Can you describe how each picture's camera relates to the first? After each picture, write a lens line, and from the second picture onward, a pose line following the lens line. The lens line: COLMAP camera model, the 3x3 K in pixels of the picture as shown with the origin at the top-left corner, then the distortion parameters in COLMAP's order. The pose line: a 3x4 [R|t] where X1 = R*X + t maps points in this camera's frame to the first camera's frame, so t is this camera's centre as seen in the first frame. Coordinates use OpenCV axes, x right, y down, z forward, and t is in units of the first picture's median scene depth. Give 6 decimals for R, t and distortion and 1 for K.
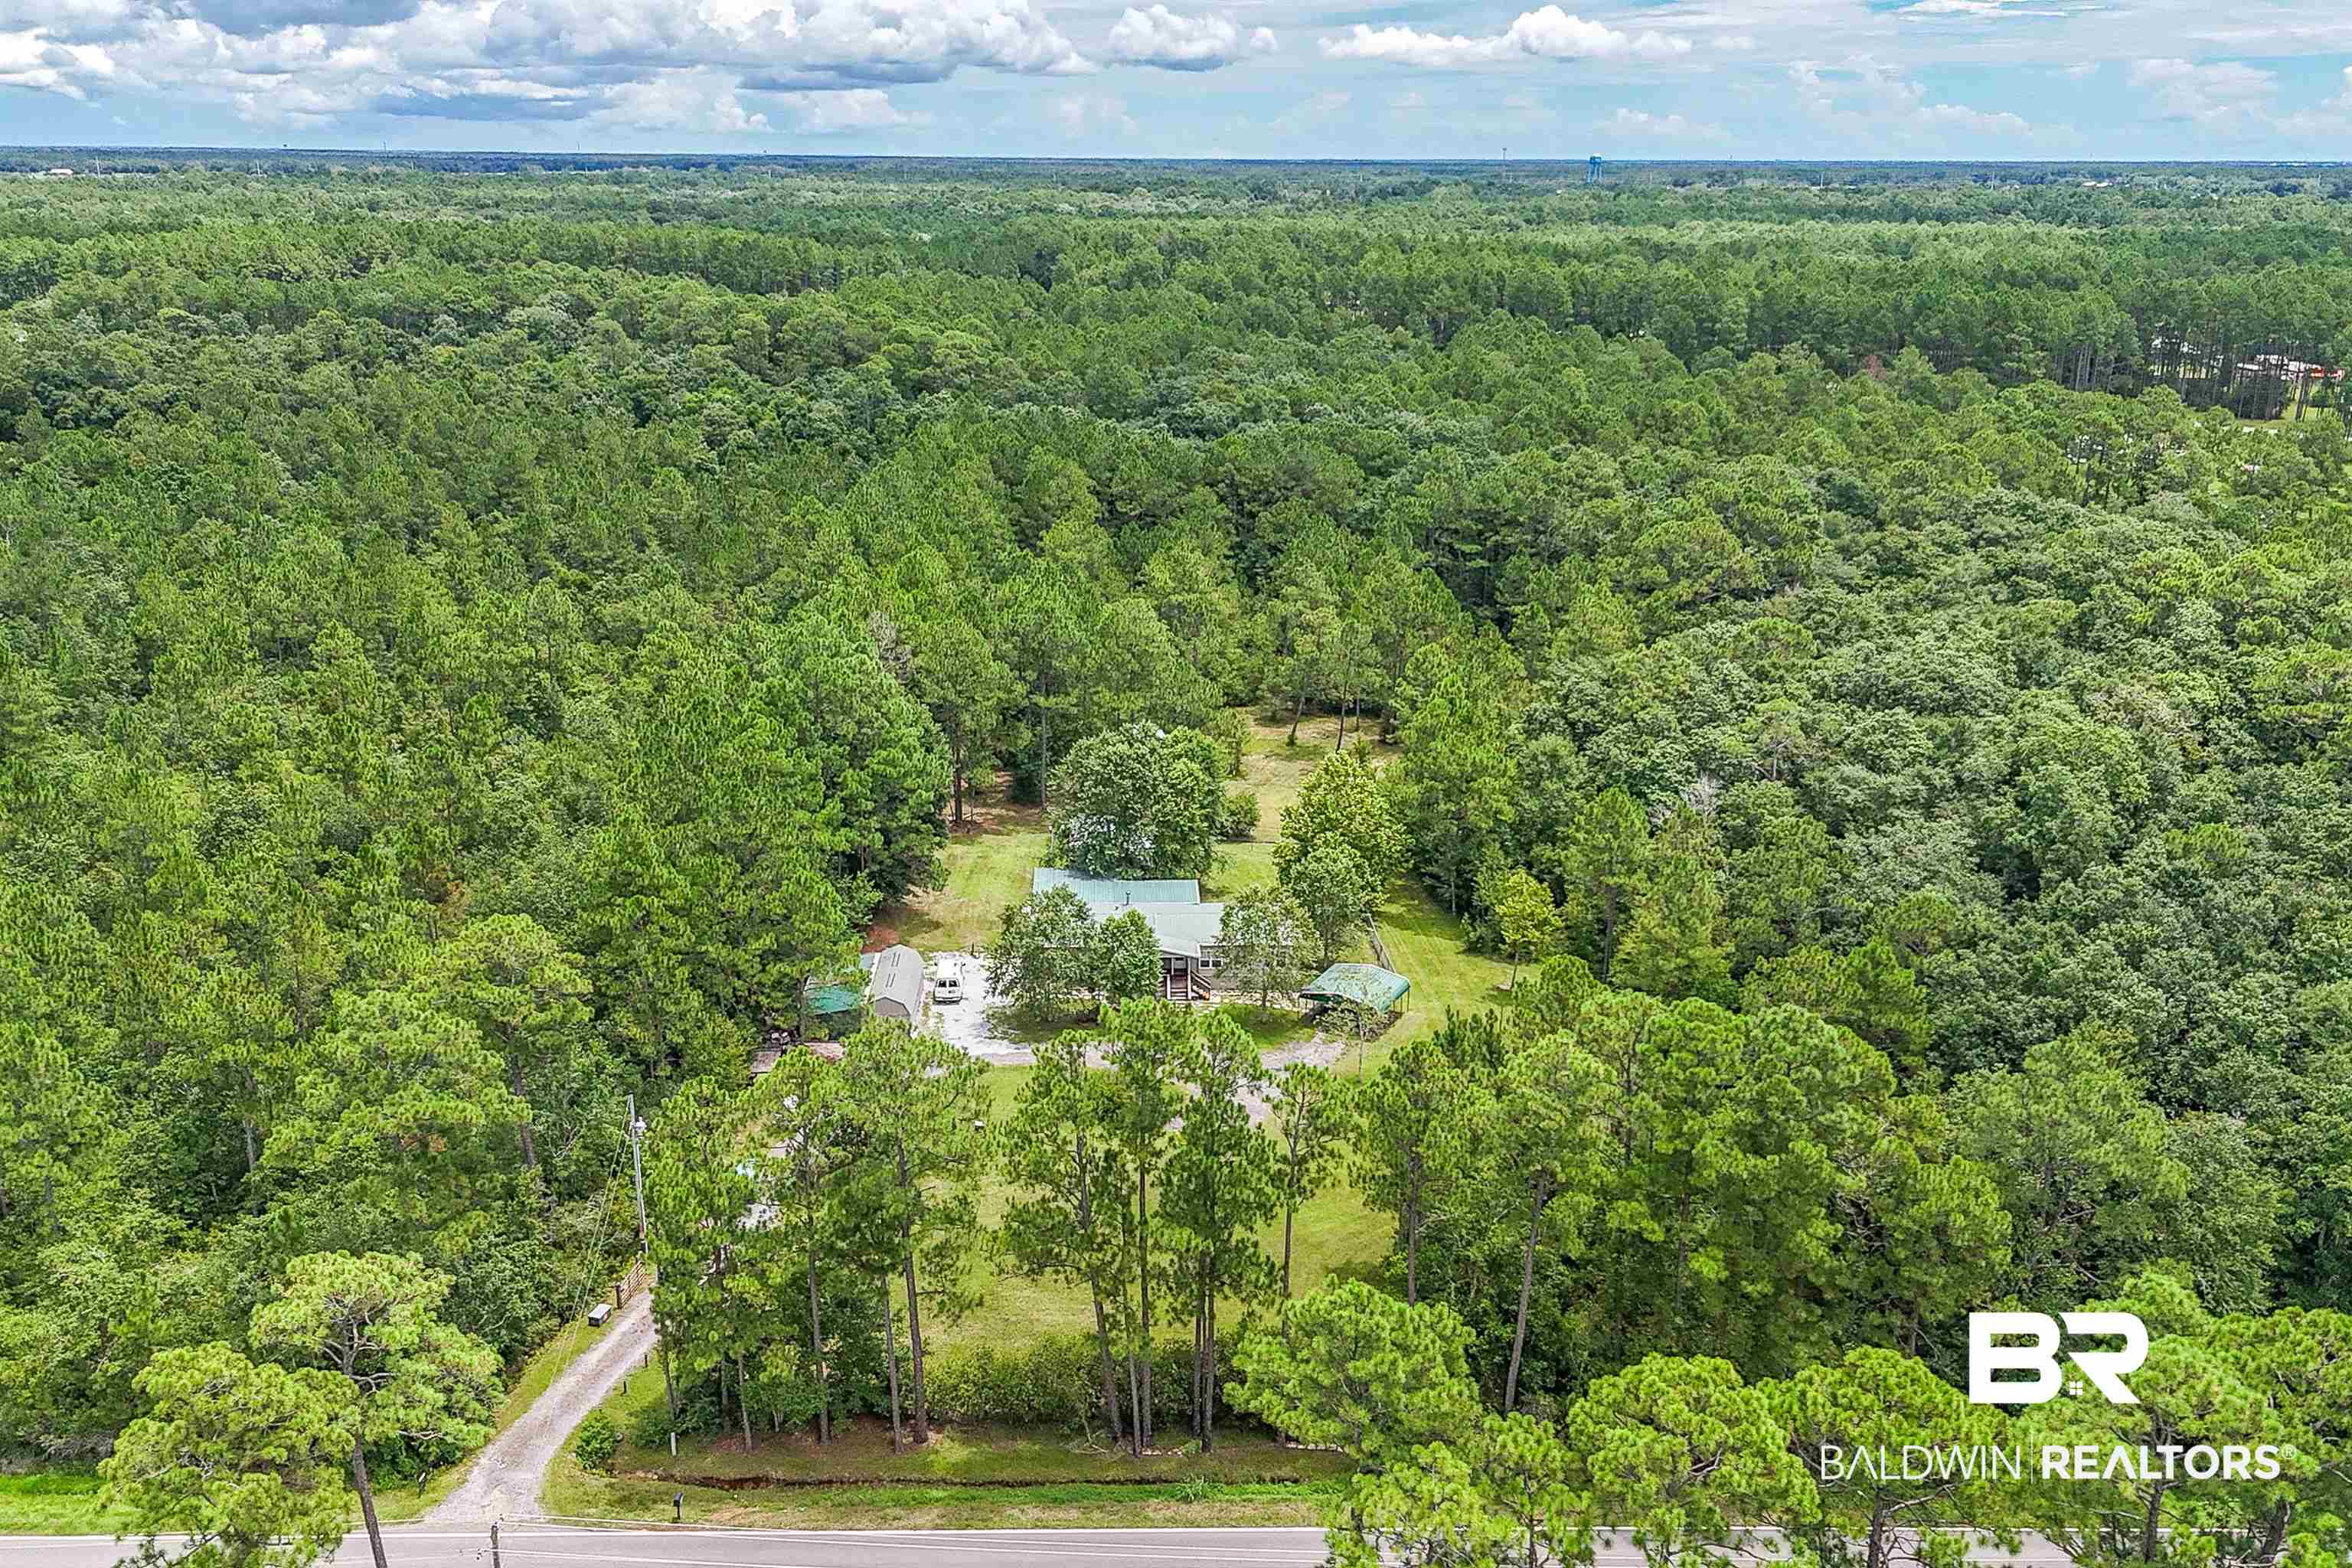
lens RADIAL K [[2040.2, 0, 1167.9], [0, 2040.2, 798.5], [0, 0, 1]] dist [0.067689, -0.057571]
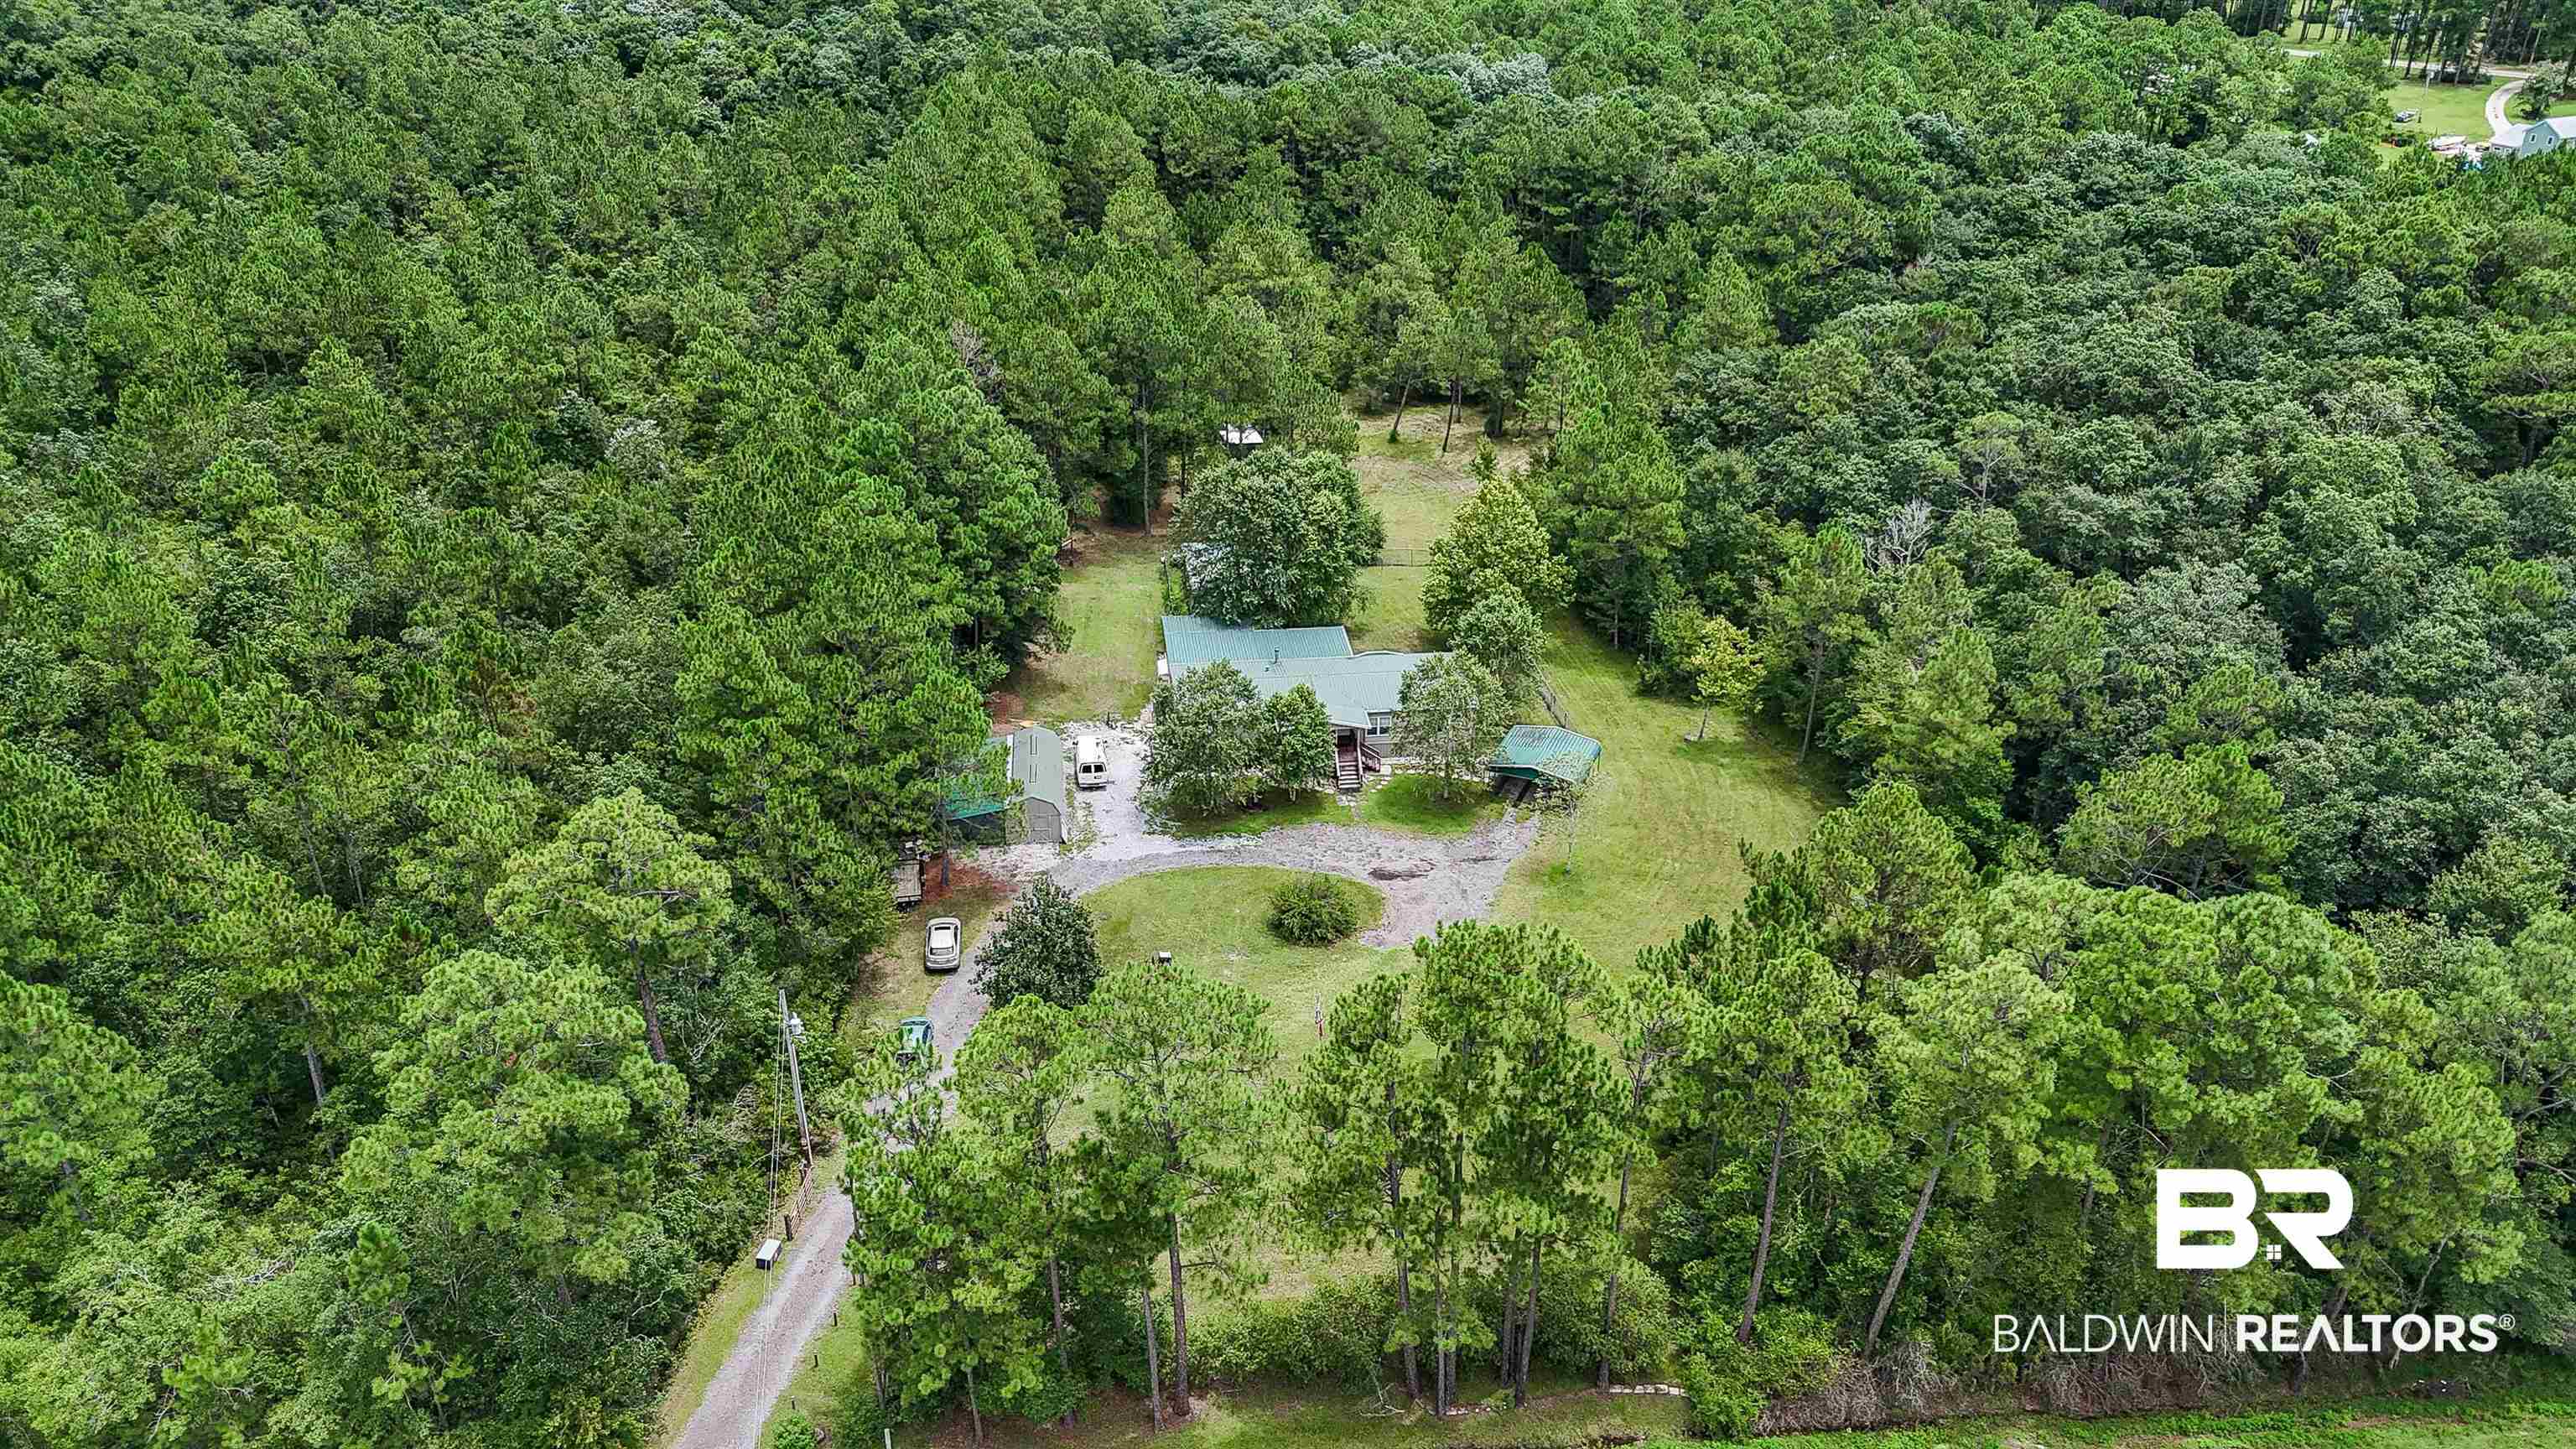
lens RADIAL K [[1879.4, 0, 1287.2], [0, 1879.4, 732.9], [0, 0, 1]] dist [0.059482, -0.043068]
pose [[0.996585, -0.041699, 0.071265, -0.072846], [0.029053, 0.985003, 0.170073, -0.055874], [-0.077288, -0.167422, 0.982851, 0.168194]]
